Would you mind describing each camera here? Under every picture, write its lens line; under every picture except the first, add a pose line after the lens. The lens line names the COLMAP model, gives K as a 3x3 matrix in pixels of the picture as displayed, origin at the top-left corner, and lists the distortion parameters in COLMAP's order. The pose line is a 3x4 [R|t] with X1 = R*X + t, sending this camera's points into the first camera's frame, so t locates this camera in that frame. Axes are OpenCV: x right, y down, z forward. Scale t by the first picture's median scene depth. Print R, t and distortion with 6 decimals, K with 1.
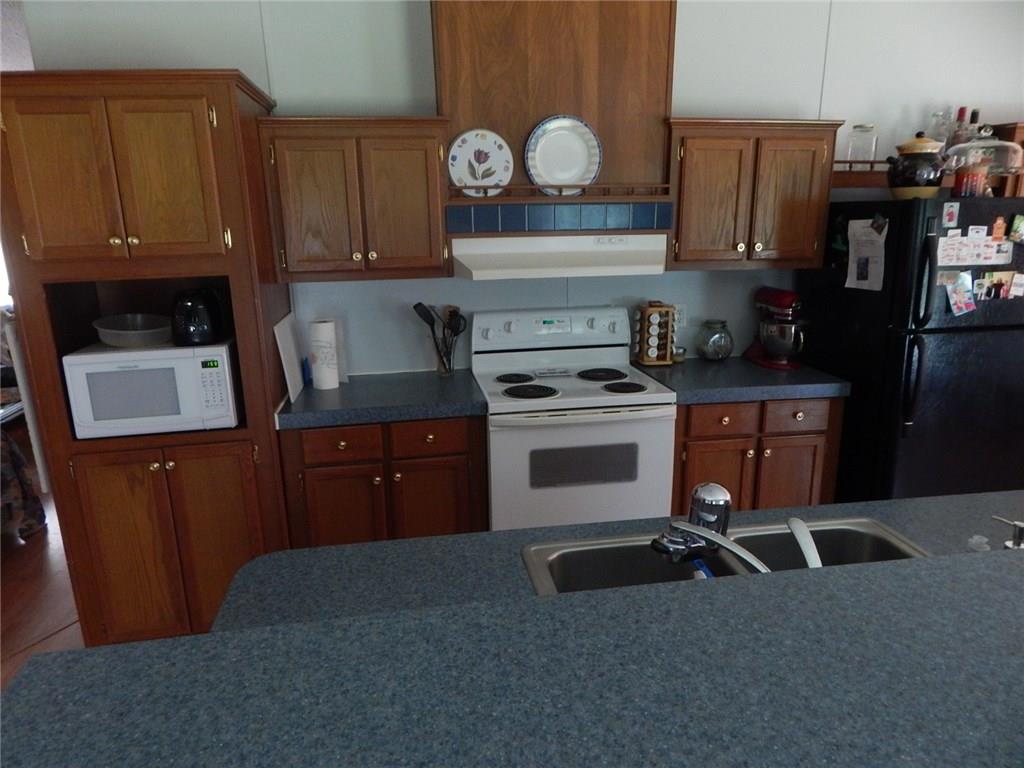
lens RADIAL K [[680.8, 0, 509.5], [0, 680.8, 382.2], [0, 0, 1]] dist [0.010655, 0.003214]
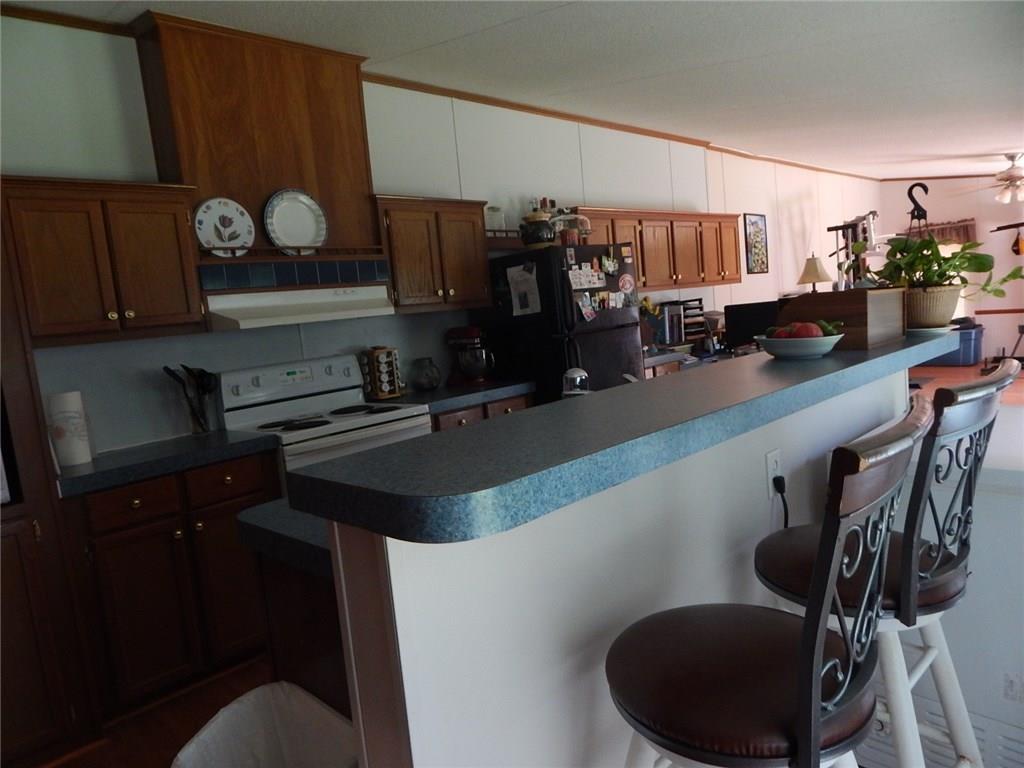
lens RADIAL K [[680.8, 0, 515.6], [0, 680.8, 378.0], [0, 0, 1]] dist [0.010655, 0.003214]
pose [[0.812902, -0.127926, 0.568177, -0.309896], [0.230541, 0.966570, -0.112215, 0.140982], [-0.534827, 0.222208, 0.815220, -0.091559]]
